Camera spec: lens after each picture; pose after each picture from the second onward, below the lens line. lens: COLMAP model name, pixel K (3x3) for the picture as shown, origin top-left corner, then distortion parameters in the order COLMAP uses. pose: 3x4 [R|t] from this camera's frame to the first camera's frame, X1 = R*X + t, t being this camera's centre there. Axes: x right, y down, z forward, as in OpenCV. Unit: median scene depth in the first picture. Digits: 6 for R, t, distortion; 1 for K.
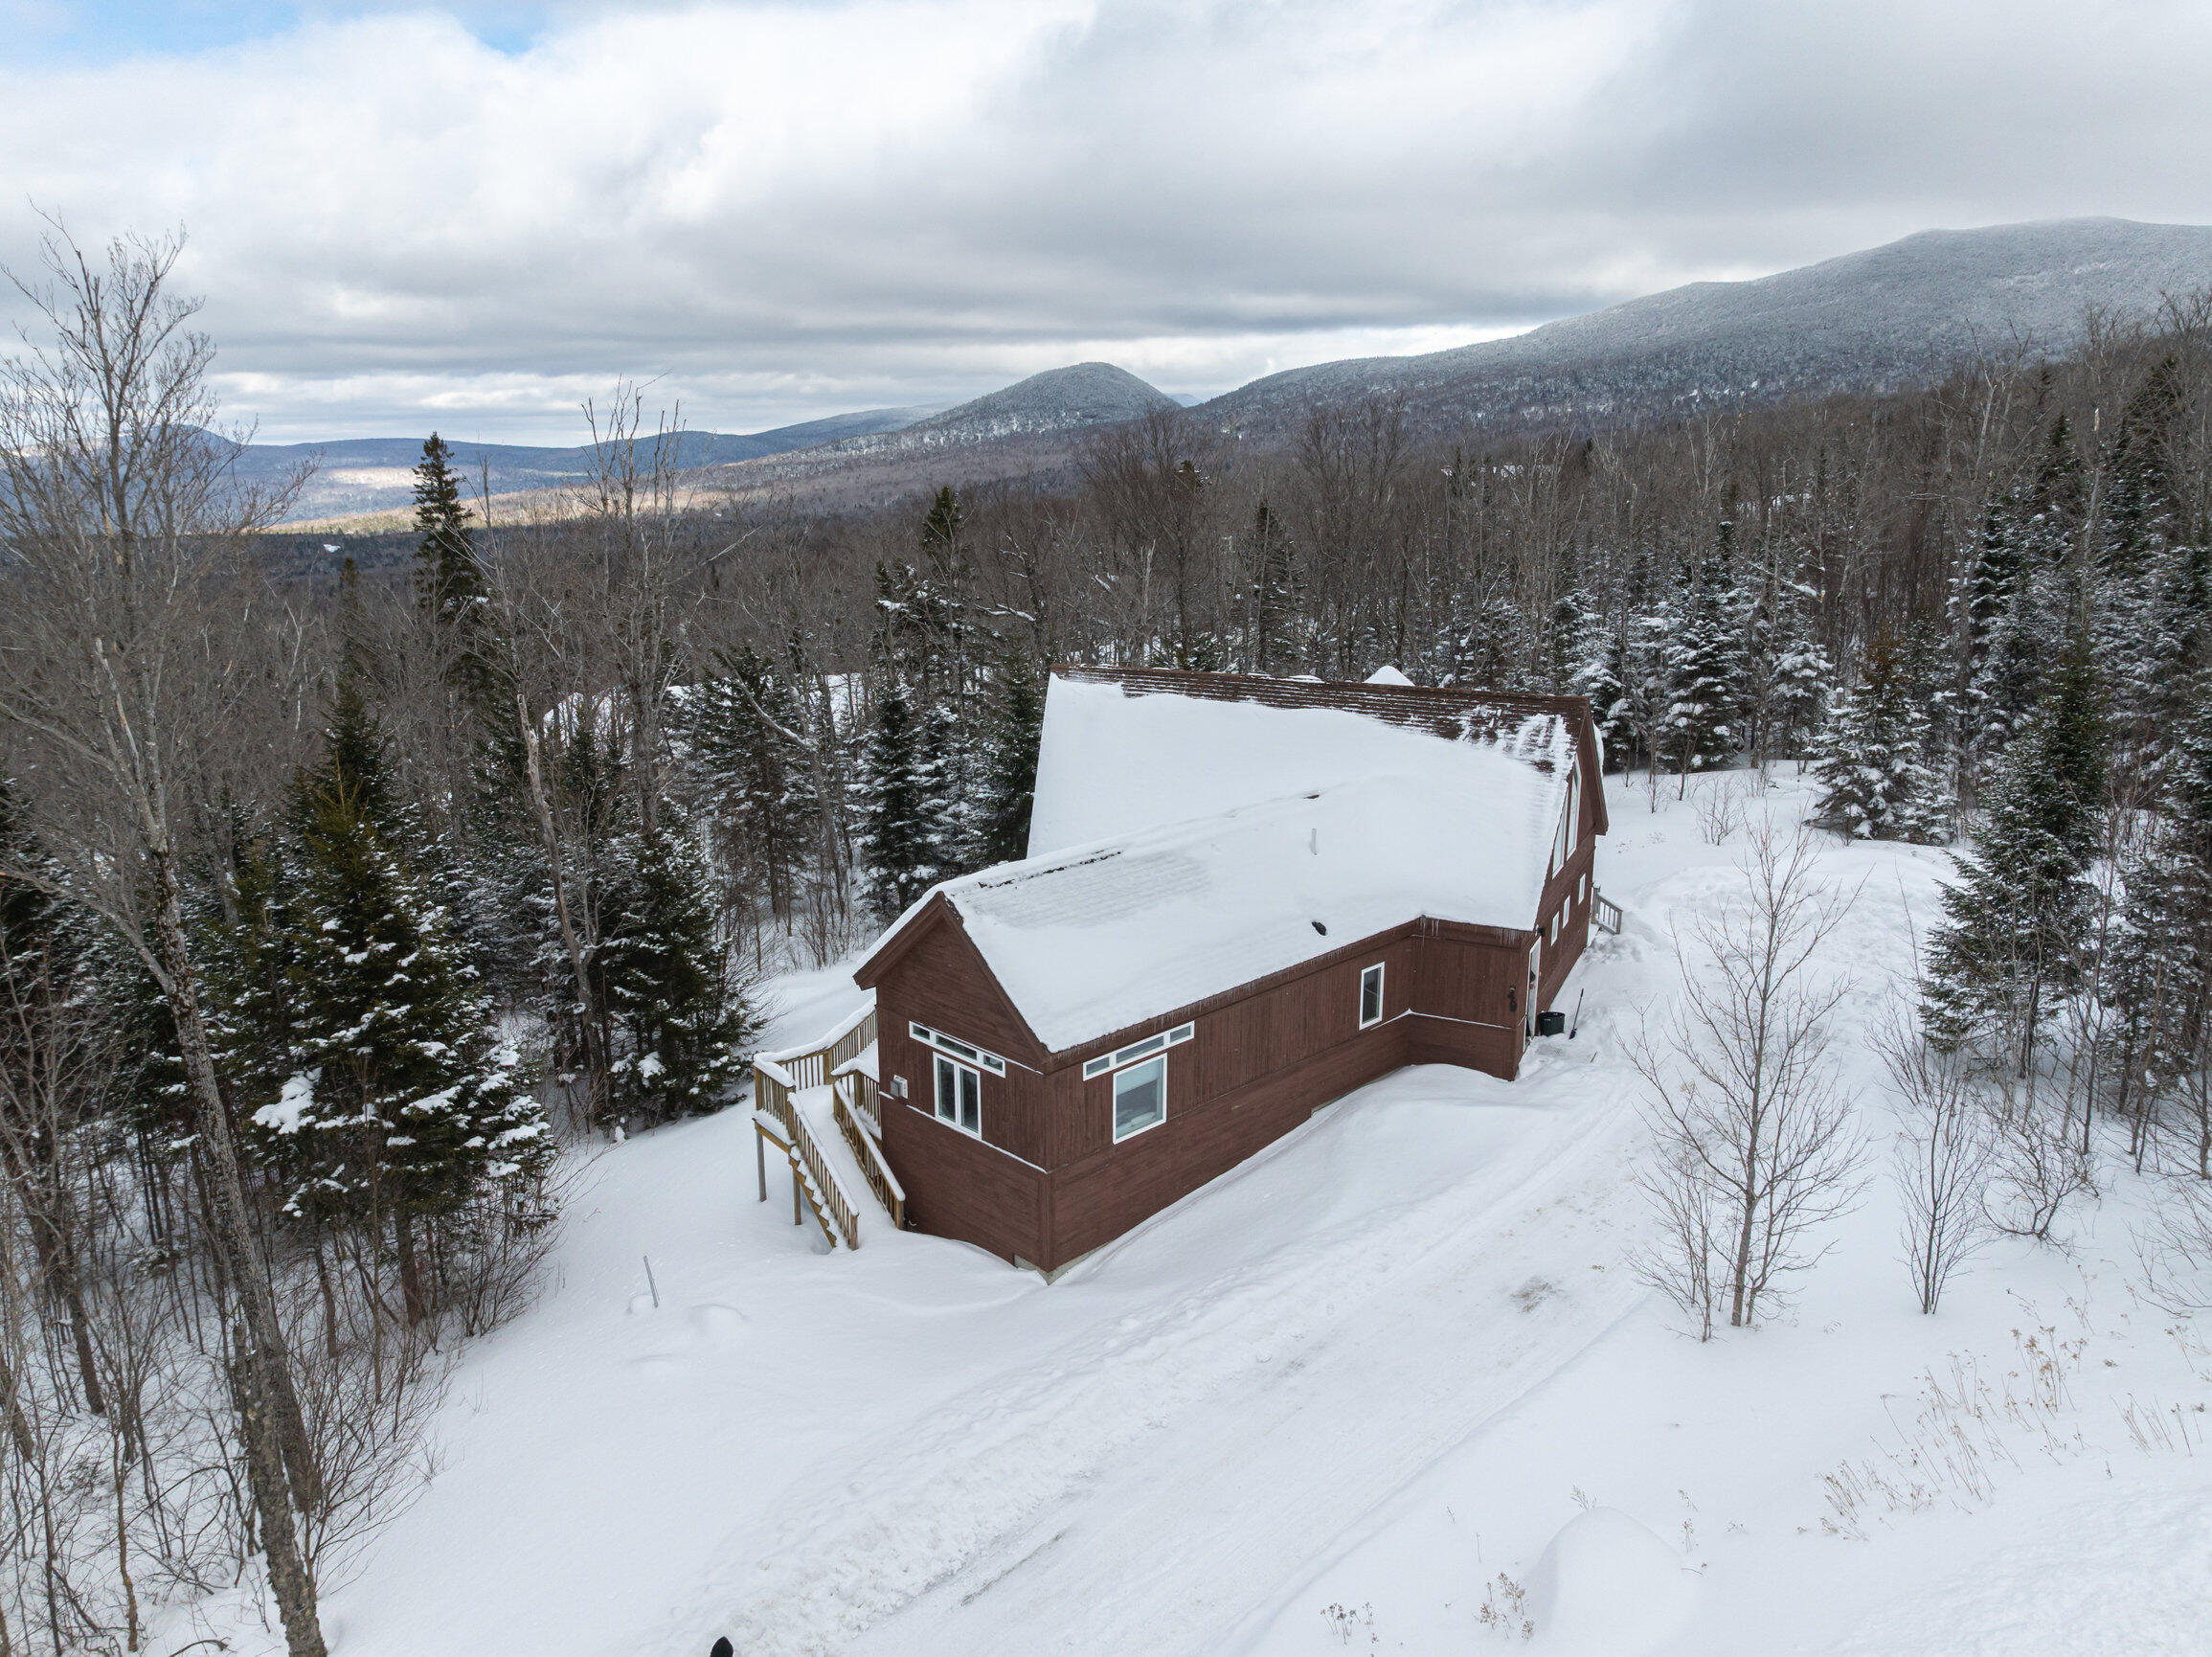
lens RADIAL K [[1561.9, 0, 1106.5], [0, 1561.9, 823.3], [0, 0, 1]] dist [-0.032843, 0.002989]
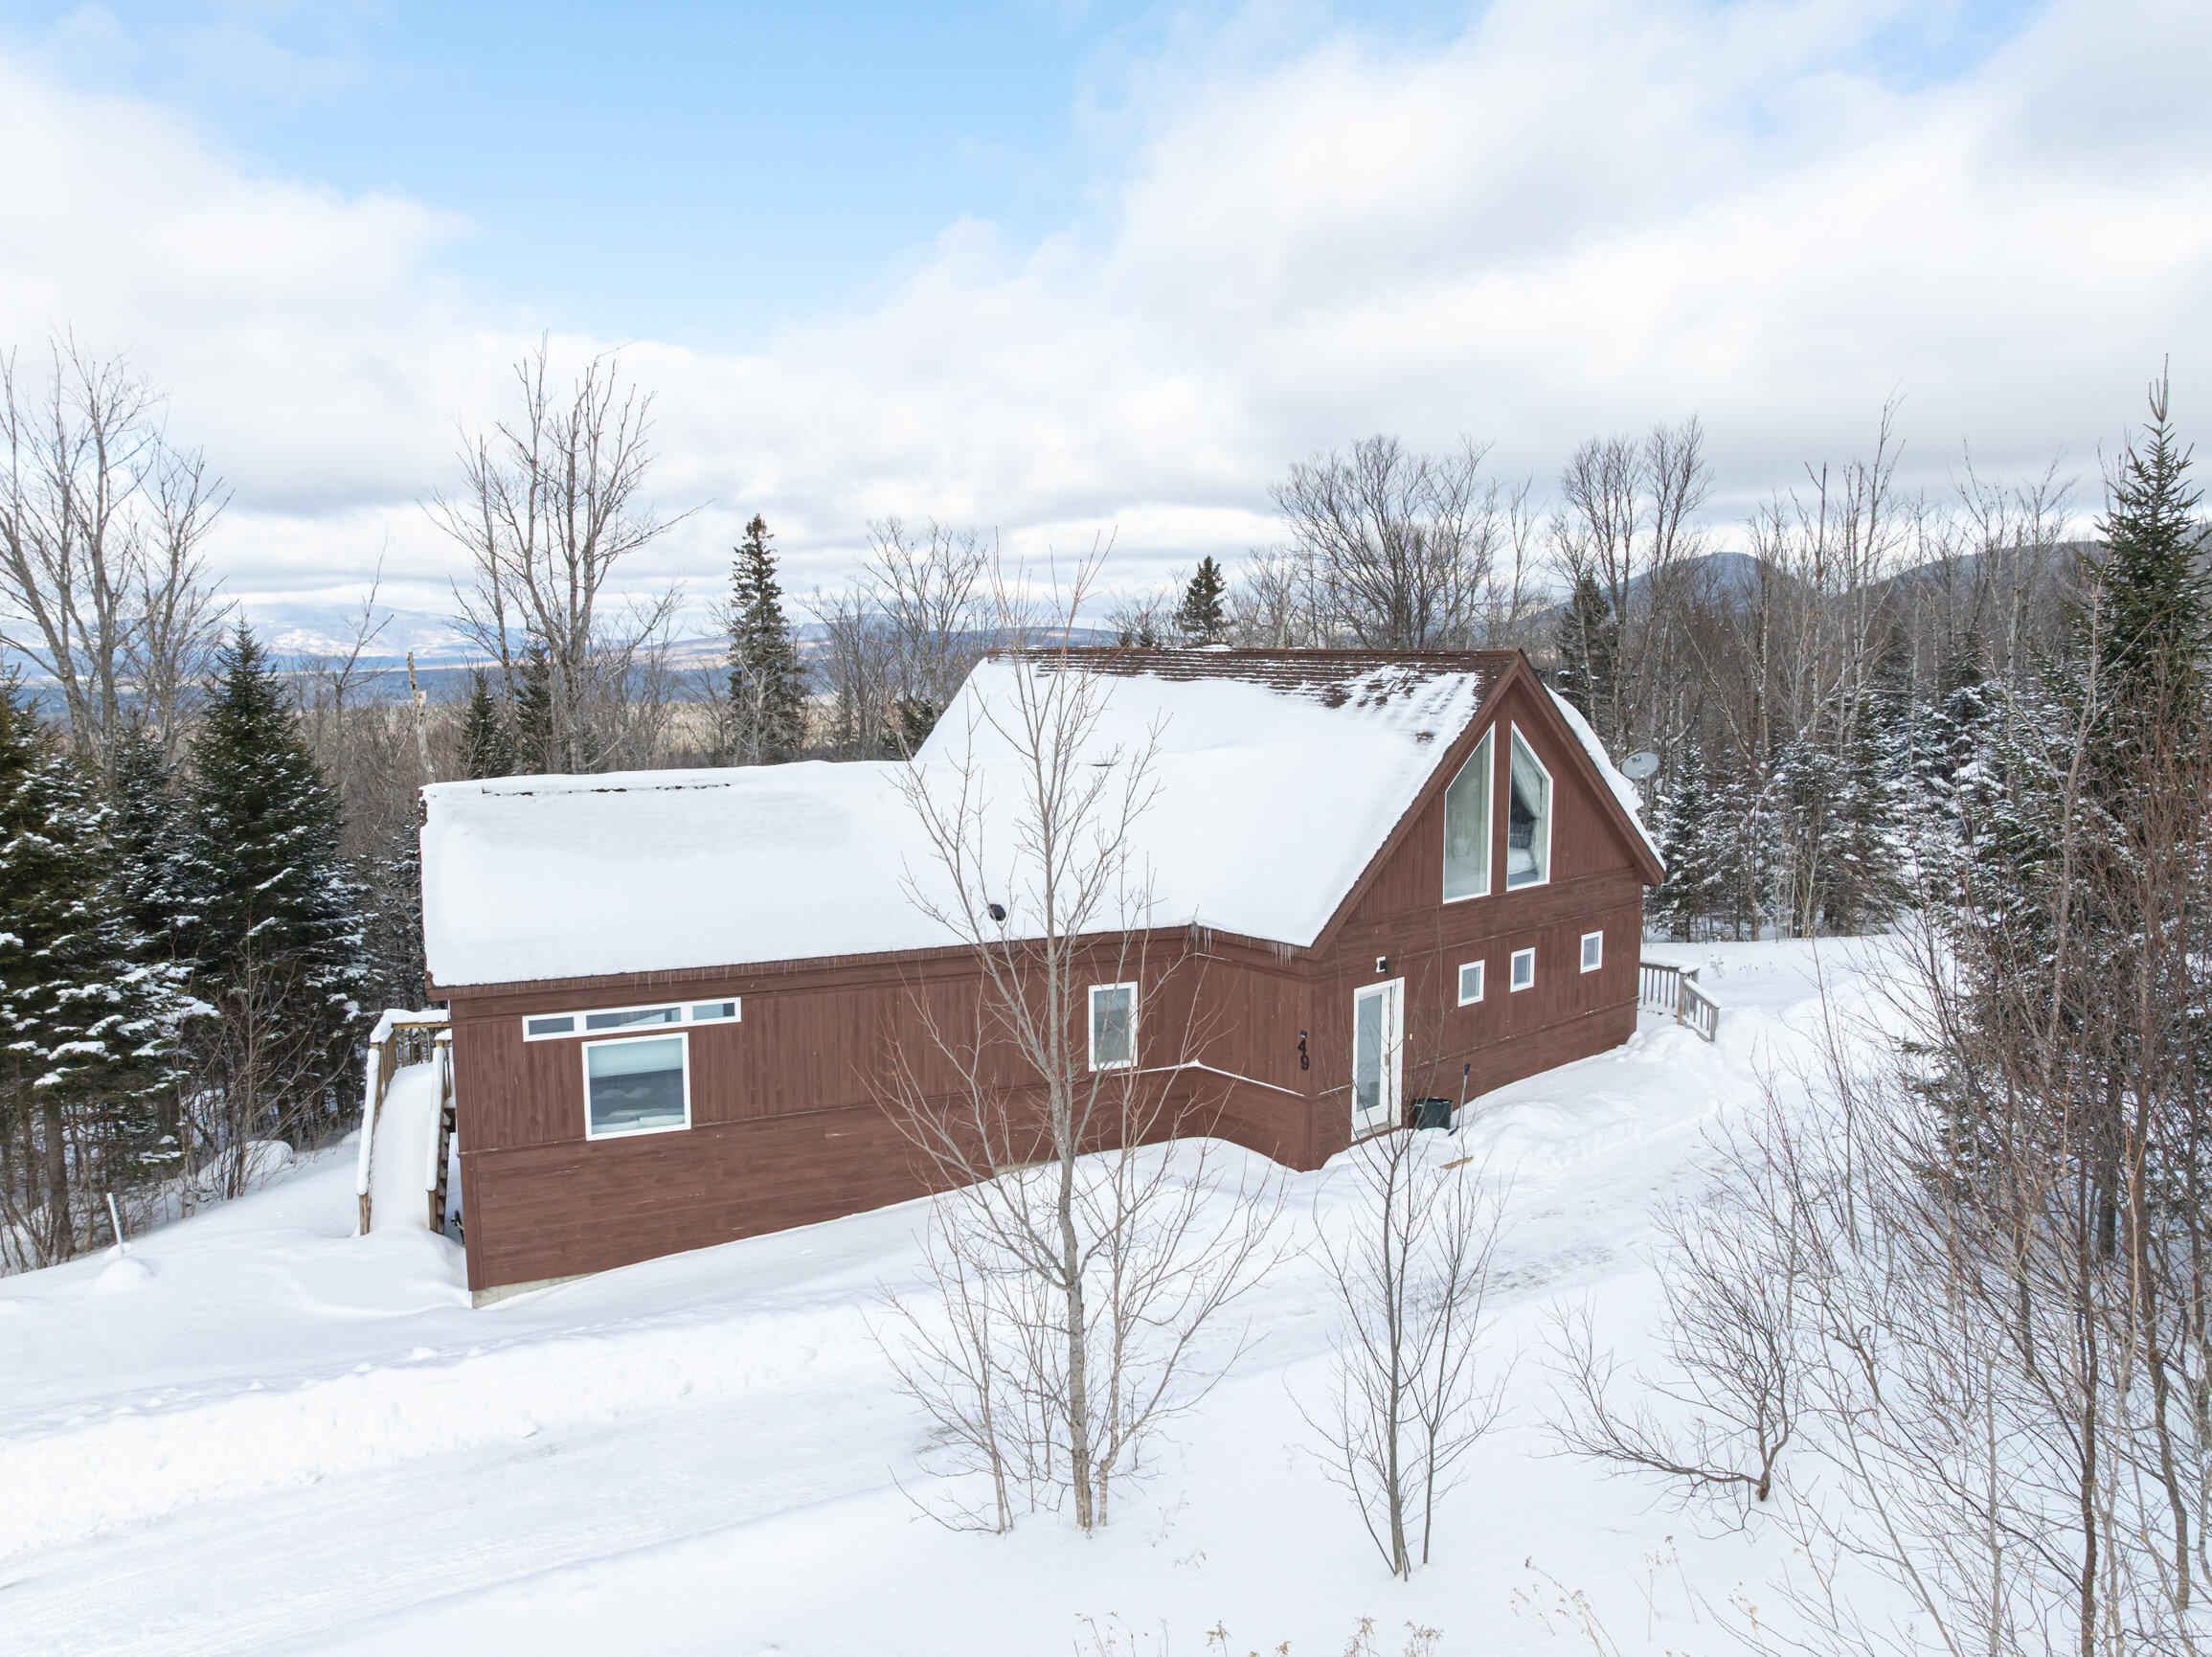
lens RADIAL K [[1561.9, 0, 1104.9], [0, 1561.9, 833.5], [0, 0, 1]] dist [-0.032843, 0.002989]
pose [[0.928656, 0.050393, -0.367502, 0.397963], [-0.090457, 0.991585, -0.092609, 0.082817], [0.359743, 0.119245, 0.925400, 0.293987]]
